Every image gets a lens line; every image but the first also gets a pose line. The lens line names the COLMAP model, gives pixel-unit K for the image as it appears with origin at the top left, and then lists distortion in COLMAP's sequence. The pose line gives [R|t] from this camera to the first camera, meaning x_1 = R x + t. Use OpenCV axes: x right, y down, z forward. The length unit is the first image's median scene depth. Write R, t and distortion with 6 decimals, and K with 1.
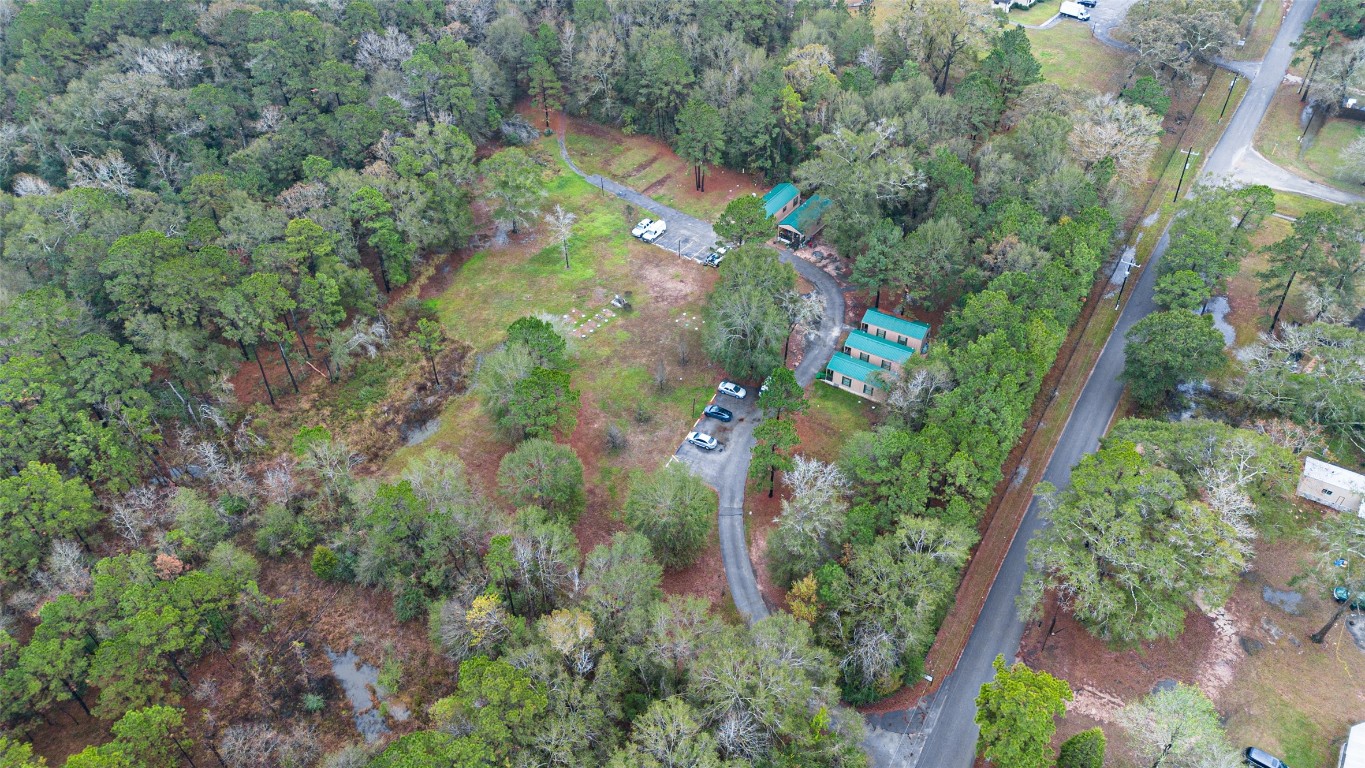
lens RADIAL K [[962.6, 0, 682.5], [0, 962.6, 384.0], [0, 0, 1]] dist [0.085862, -0.077680]
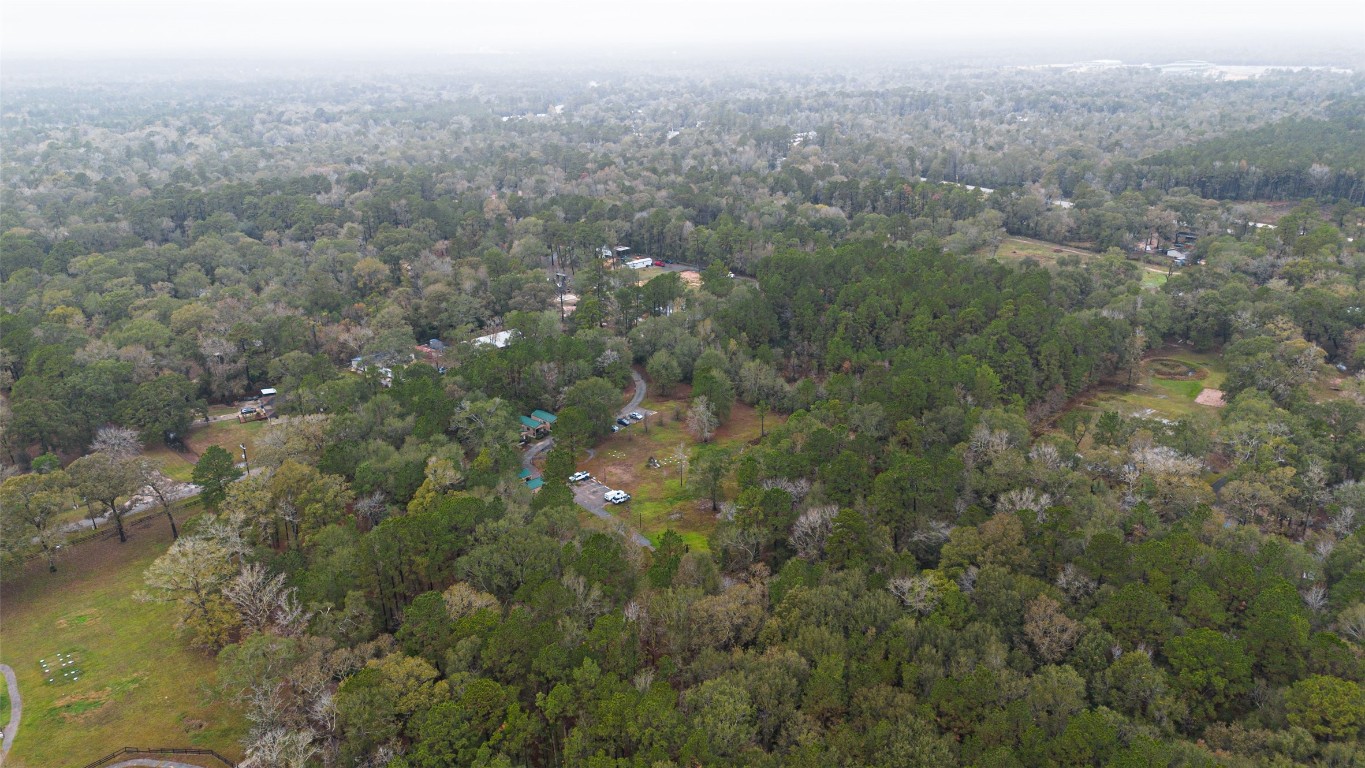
lens RADIAL K [[962.6, 0, 682.5], [0, 962.6, 384.0], [0, 0, 1]] dist [0.085862, -0.077680]
pose [[-0.978504, -0.038718, 0.202563, -0.428386], [0.162056, 0.463128, 0.871350, -1.530806], [-0.127549, 0.885445, -0.446898, 1.591041]]
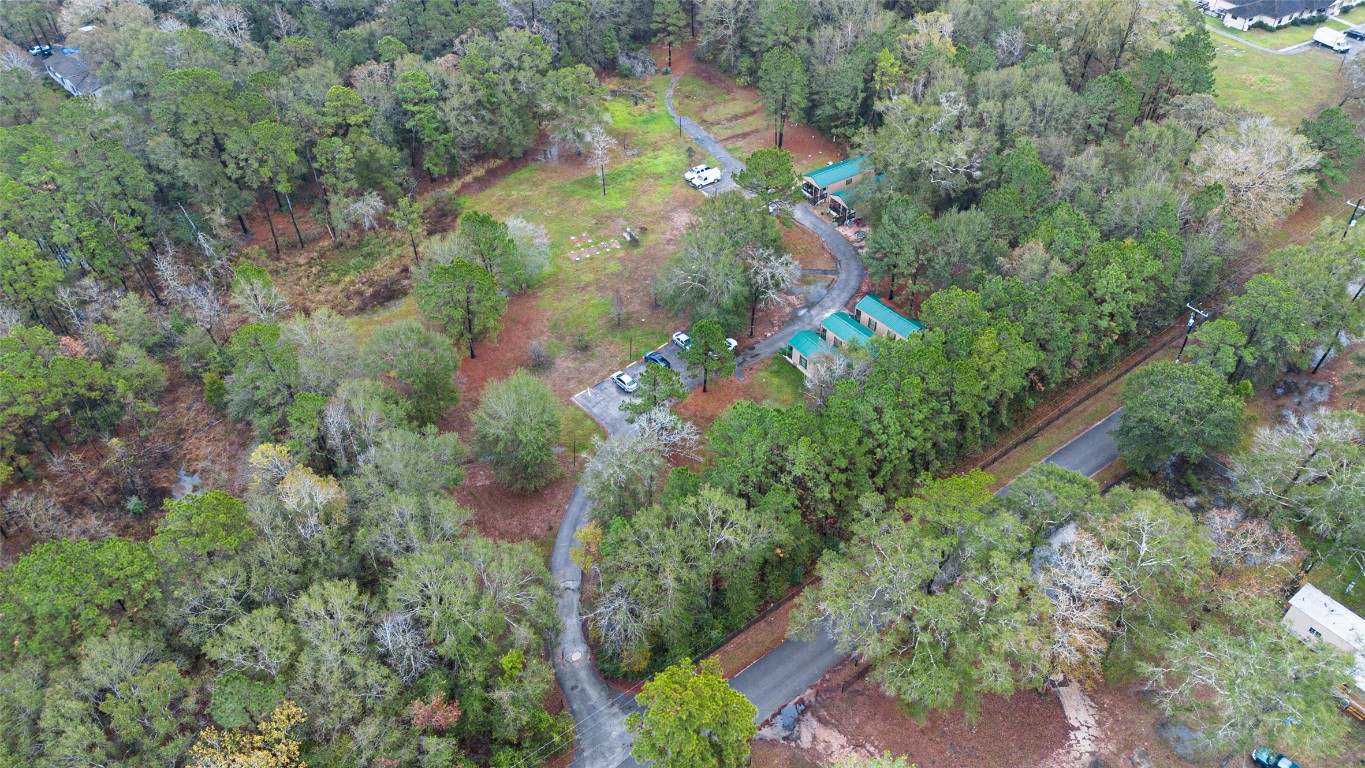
lens RADIAL K [[962.6, 0, 682.5], [0, 962.6, 384.0], [0, 0, 1]] dist [0.085862, -0.077680]
pose [[0.930691, 0.245316, -0.271356, 0.279661], [-0.246788, 0.968628, 0.029246, 0.016794], [0.270018, 0.039748, 0.962034, 0.096985]]
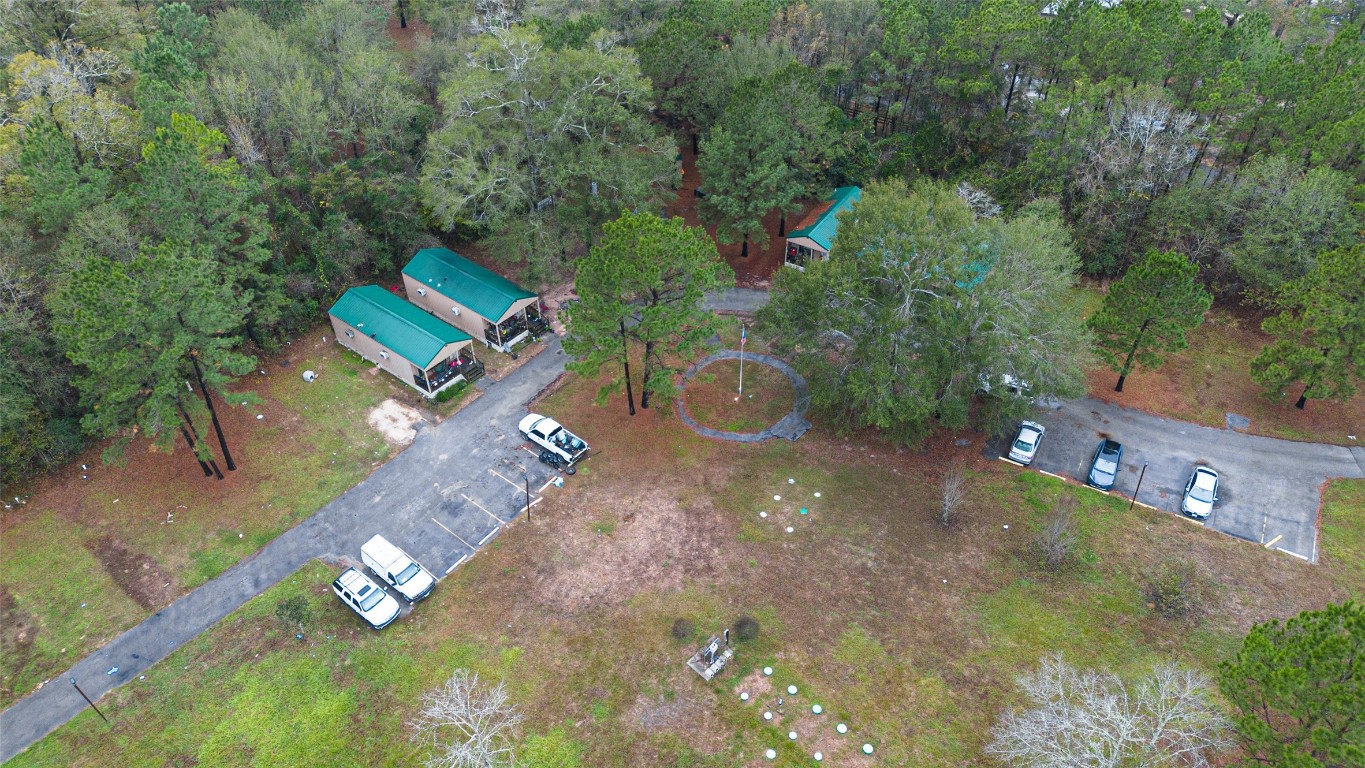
lens RADIAL K [[948.8, 0, 682.5], [0, 948.8, 384.0], [0, 0, 1]] dist [0.147779, -0.224323]
pose [[0.032586, -0.638529, 0.768907, -0.271675], [0.688321, 0.572137, 0.445953, -0.305165], [-0.724674, 0.514723, 0.458157, 0.799597]]
